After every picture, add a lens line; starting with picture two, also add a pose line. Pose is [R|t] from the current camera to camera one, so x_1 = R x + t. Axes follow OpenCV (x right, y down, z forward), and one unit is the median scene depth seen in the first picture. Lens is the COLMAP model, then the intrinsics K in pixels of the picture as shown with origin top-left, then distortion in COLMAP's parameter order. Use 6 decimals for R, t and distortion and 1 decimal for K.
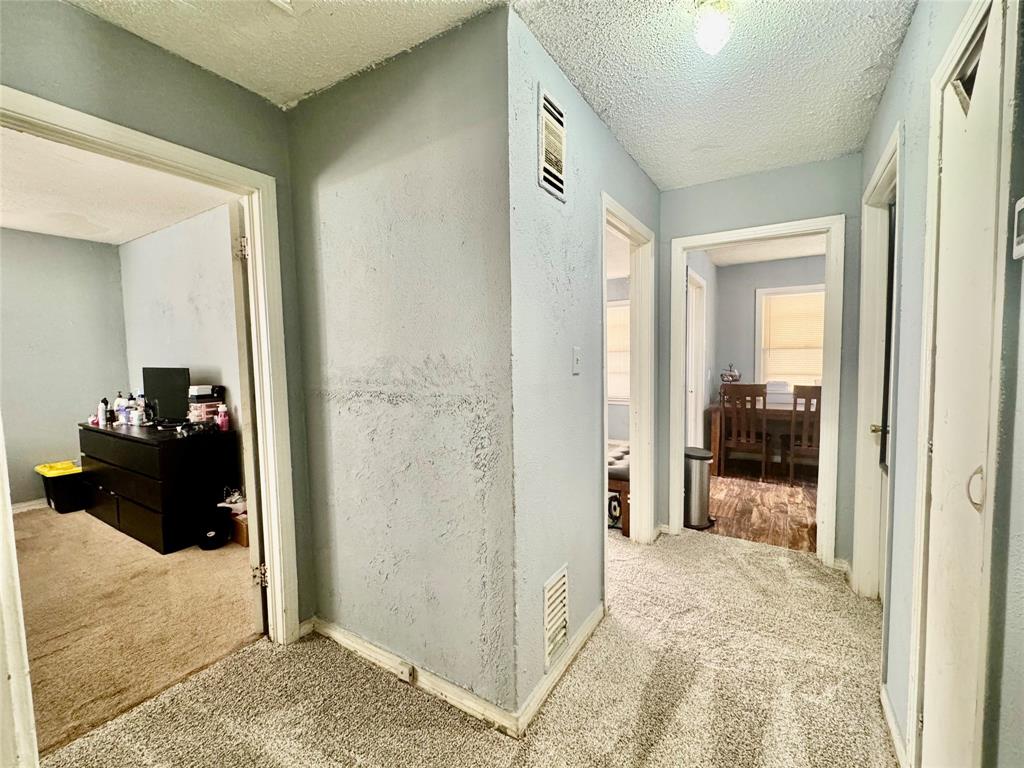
lens RADIAL K [[435.6, 0, 510.5], [0, 435.6, 386.8], [0, 0, 1]] dist [-0.001211, -0.000542]
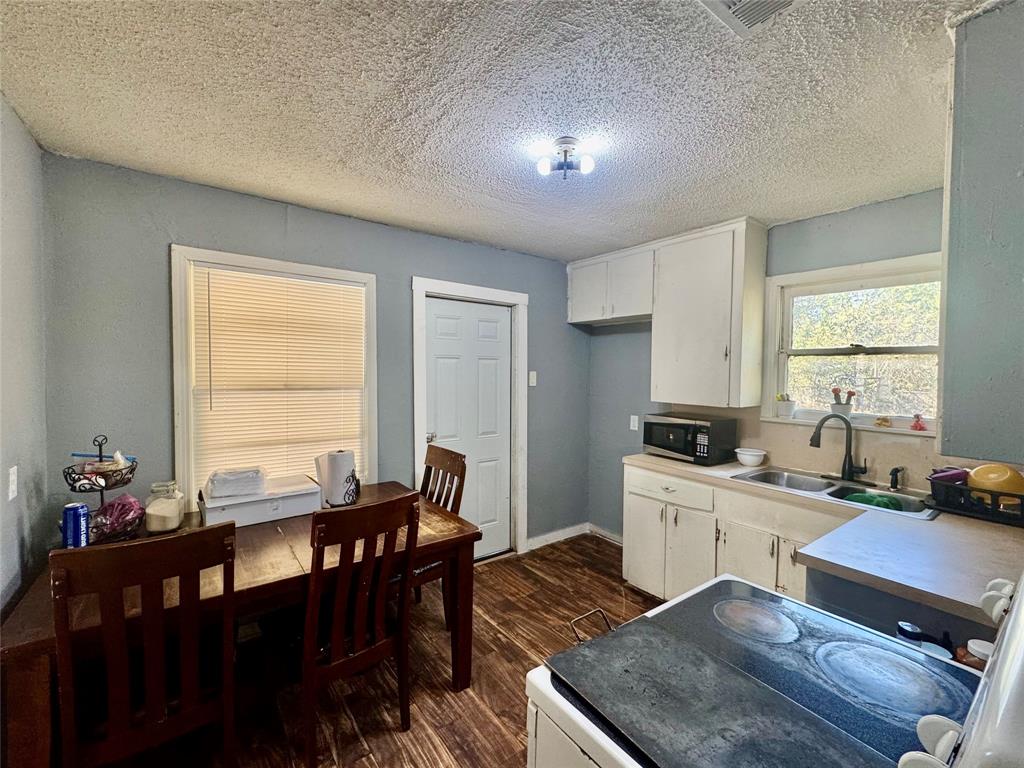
lens RADIAL K [[435.6, 0, 514.0], [0, 435.6, 386.6], [0, 0, 1]] dist [-0.001211, -0.000542]
pose [[0.349346, -0.009458, 0.936946, 0.308769], [0.036066, 0.999344, -0.003360, -0.081752], [-0.936300, 0.034966, 0.349458, 0.591675]]
